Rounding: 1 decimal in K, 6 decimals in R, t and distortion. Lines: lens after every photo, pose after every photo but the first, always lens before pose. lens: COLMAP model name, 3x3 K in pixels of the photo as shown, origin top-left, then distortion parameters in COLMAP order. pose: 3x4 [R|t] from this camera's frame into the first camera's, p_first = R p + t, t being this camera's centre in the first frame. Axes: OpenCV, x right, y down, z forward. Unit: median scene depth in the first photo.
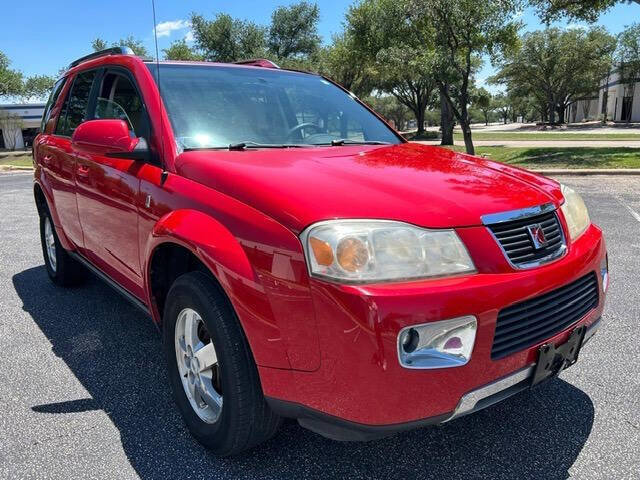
lens RADIAL K [[490.4, 0, 321.3], [0, 490.4, 237.6], [0, 0, 1]] dist [0.036248, -0.027087]
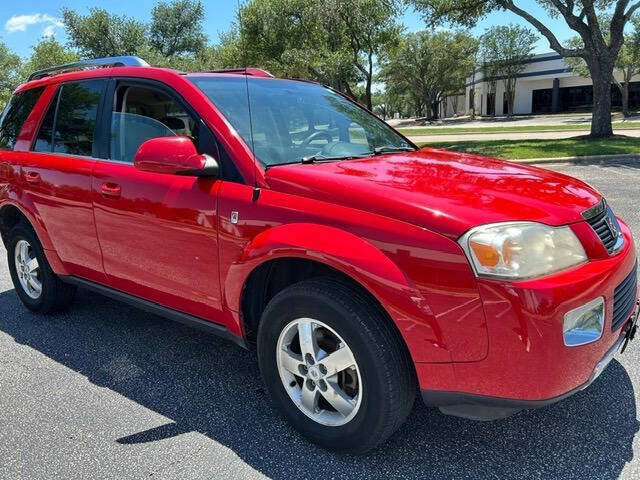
lens RADIAL K [[490.4, 0, 315.0], [0, 490.4, 240.6], [0, 0, 1]] dist [0.036248, -0.027087]
pose [[0.974832, -0.075638, 0.209717, -0.303575], [0.073802, 0.997135, 0.016578, -0.024383], [-0.210370, -0.000684, 0.977622, -0.011631]]
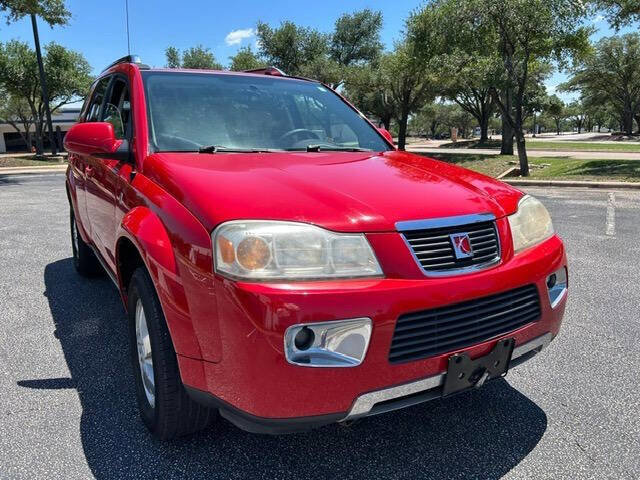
lens RADIAL K [[490.4, 0, 322.1], [0, 490.4, 237.1], [0, 0, 1]] dist [0.036248, -0.027087]
pose [[0.991686, 0.042650, -0.121407, 0.164881], [-0.044176, 0.998975, -0.009904, 0.001835], [0.120860, 0.015185, 0.992553, -0.013212]]
